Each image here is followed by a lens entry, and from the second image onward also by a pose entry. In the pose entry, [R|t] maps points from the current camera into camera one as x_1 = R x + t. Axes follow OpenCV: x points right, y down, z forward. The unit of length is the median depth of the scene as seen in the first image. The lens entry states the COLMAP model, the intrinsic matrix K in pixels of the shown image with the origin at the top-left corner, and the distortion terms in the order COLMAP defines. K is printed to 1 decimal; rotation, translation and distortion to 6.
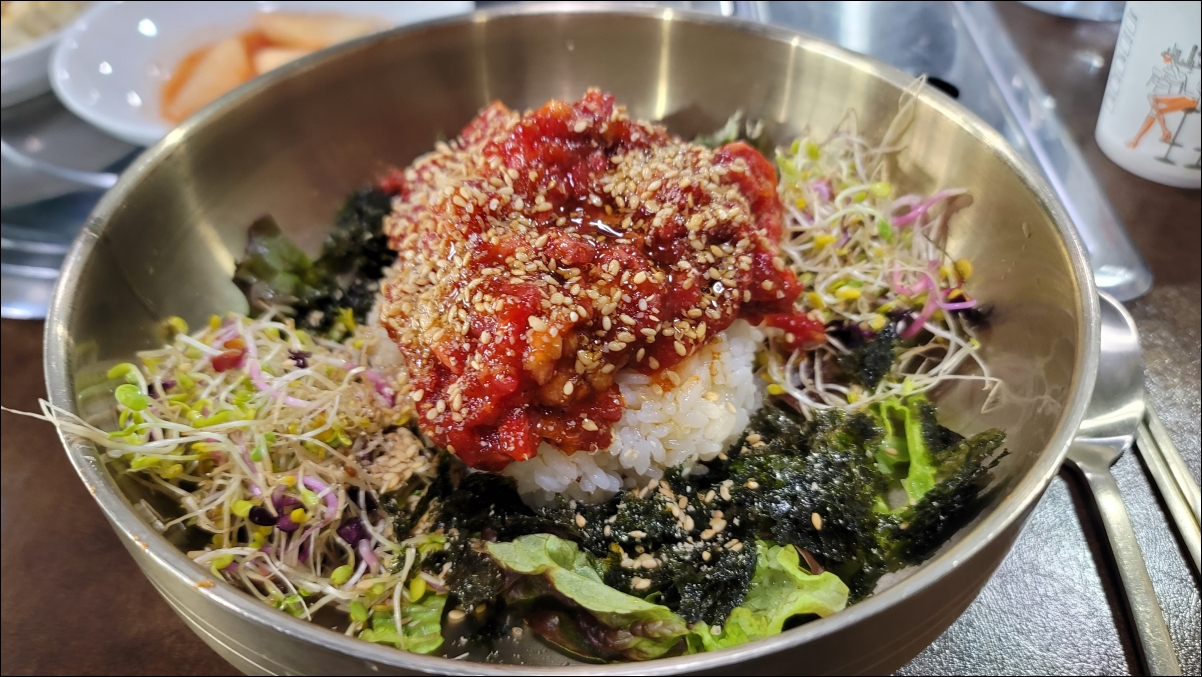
lens RADIAL K [[894.3, 0, 601.0], [0, 894.3, 338.5], [0, 0, 1]] dist [0.003999, 0.004673]
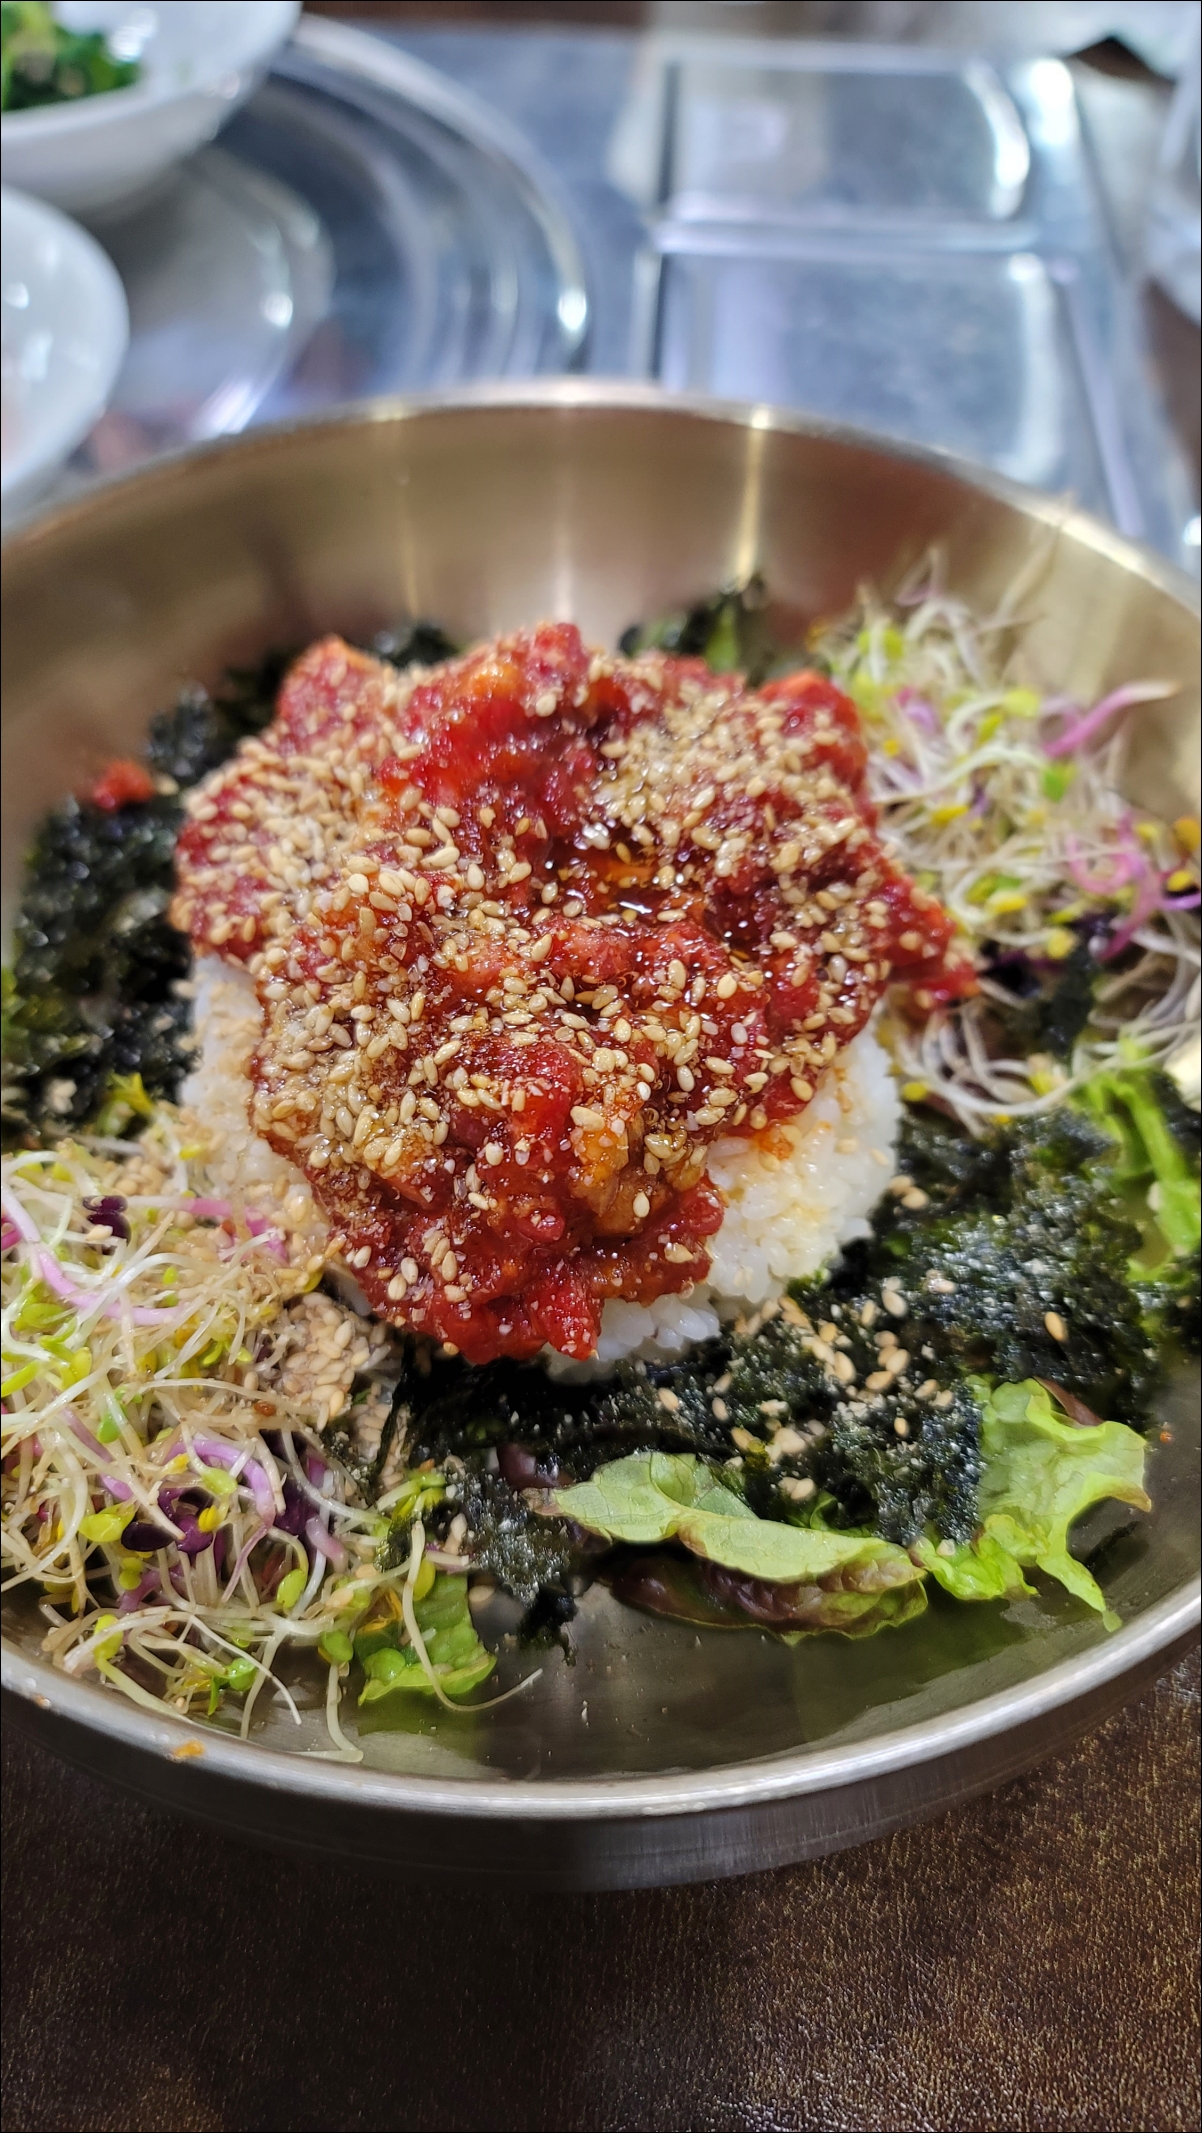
lens RADIAL K [[1554.1, 0, 601.0], [0, 1554.1, 1066.5], [0, 0, 1]] dist [-0.000960, 0.000188]
pose [[0.972739, -0.176876, 0.149978, -0.178541], [0.151769, 0.974550, 0.164978, -0.181357], [-0.175342, -0.137719, 0.974827, 0.049226]]
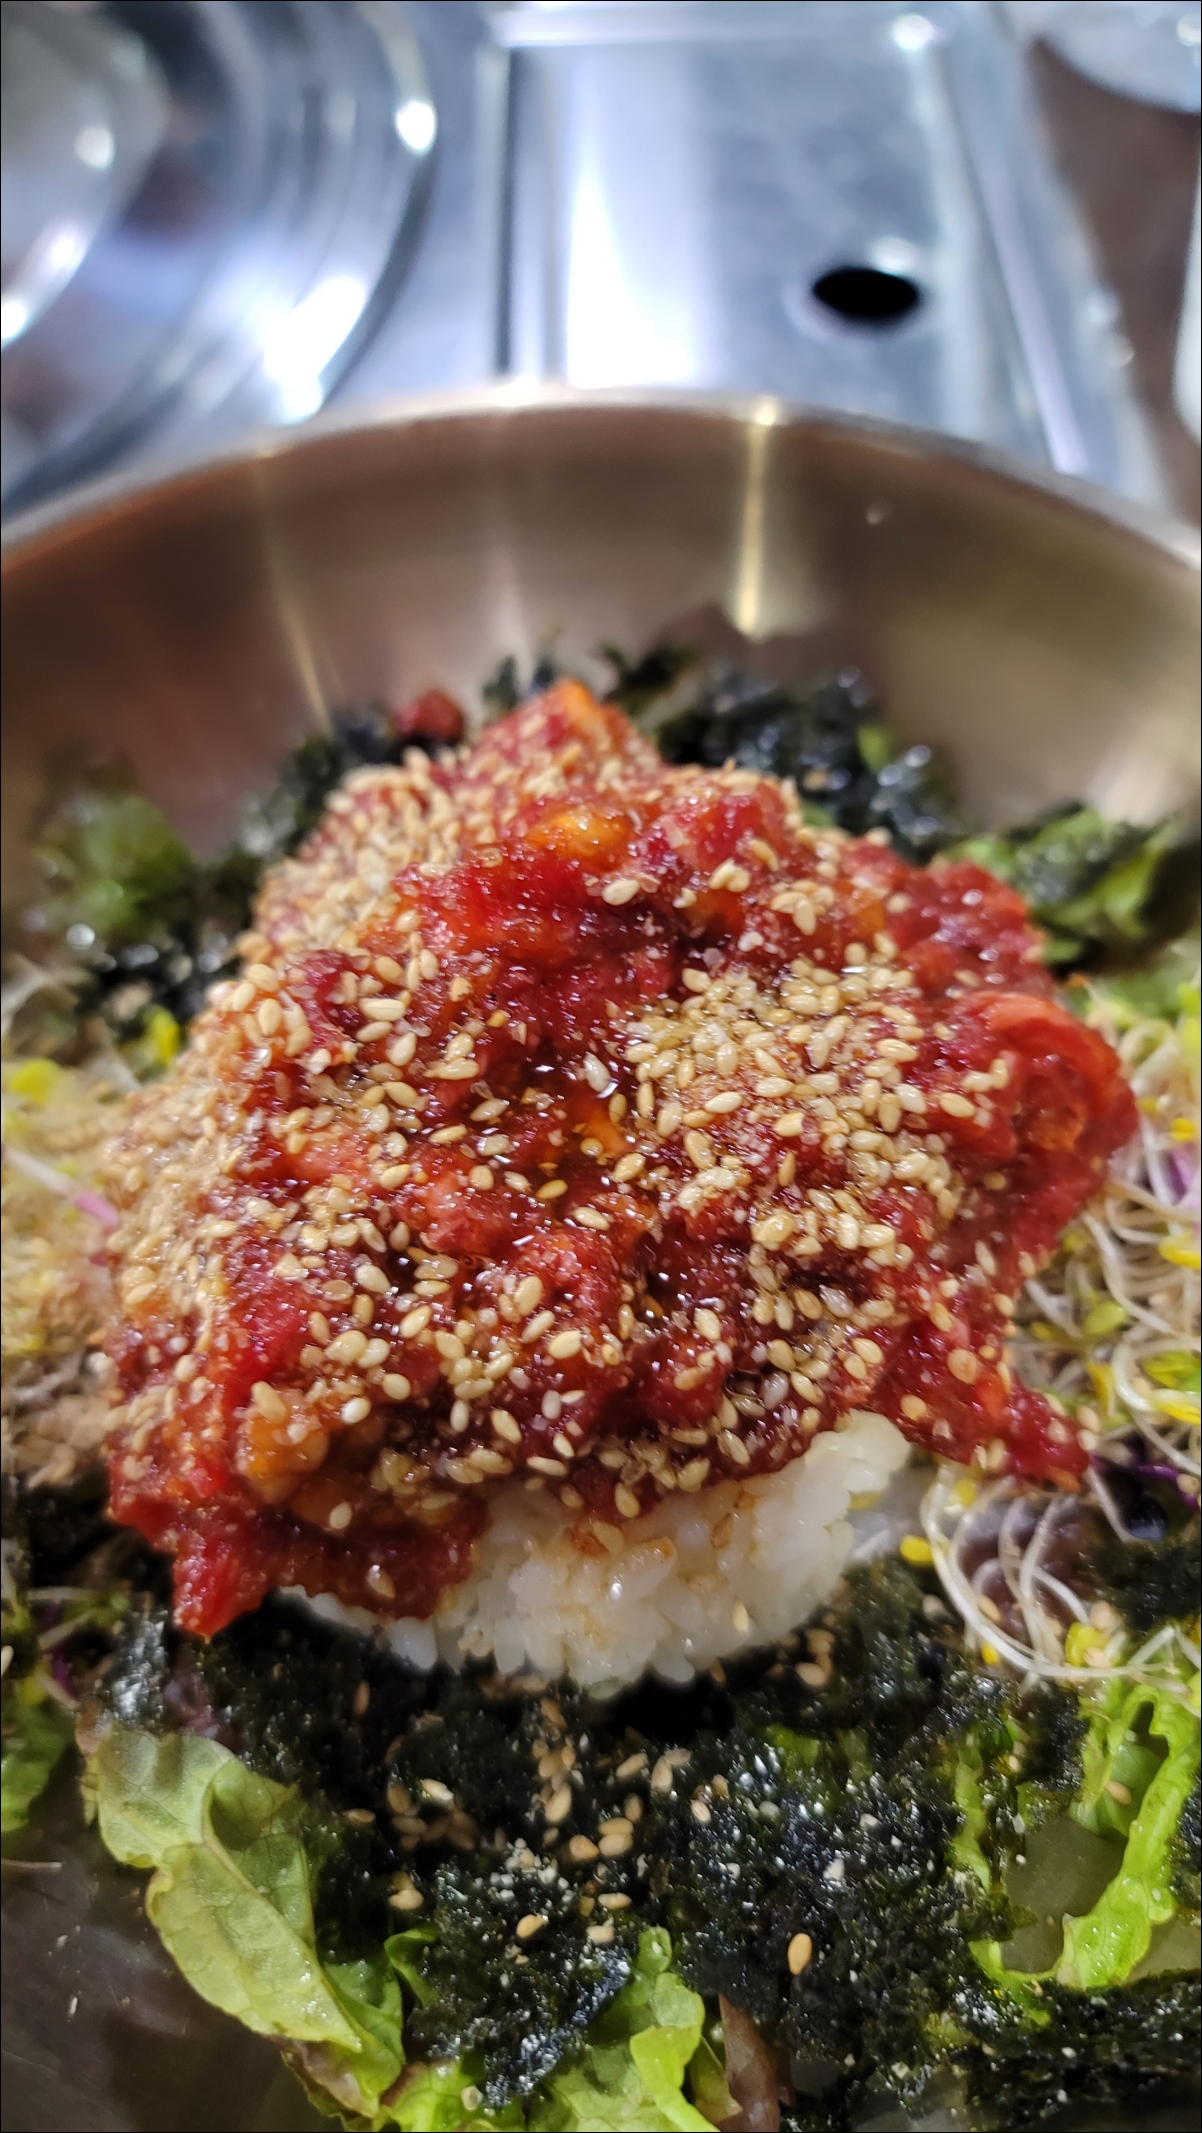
lens RADIAL K [[1587.0, 0, 597.3], [0, 1587.0, 1119.2], [0, 0, 1]] dist [0.003999, 0.004673]
pose [[0.907997, 0.347557, -0.233977, 0.185793], [-0.276230, 0.916484, 0.289403, -0.367496], [0.315021, -0.198146, 0.928170, 0.304089]]
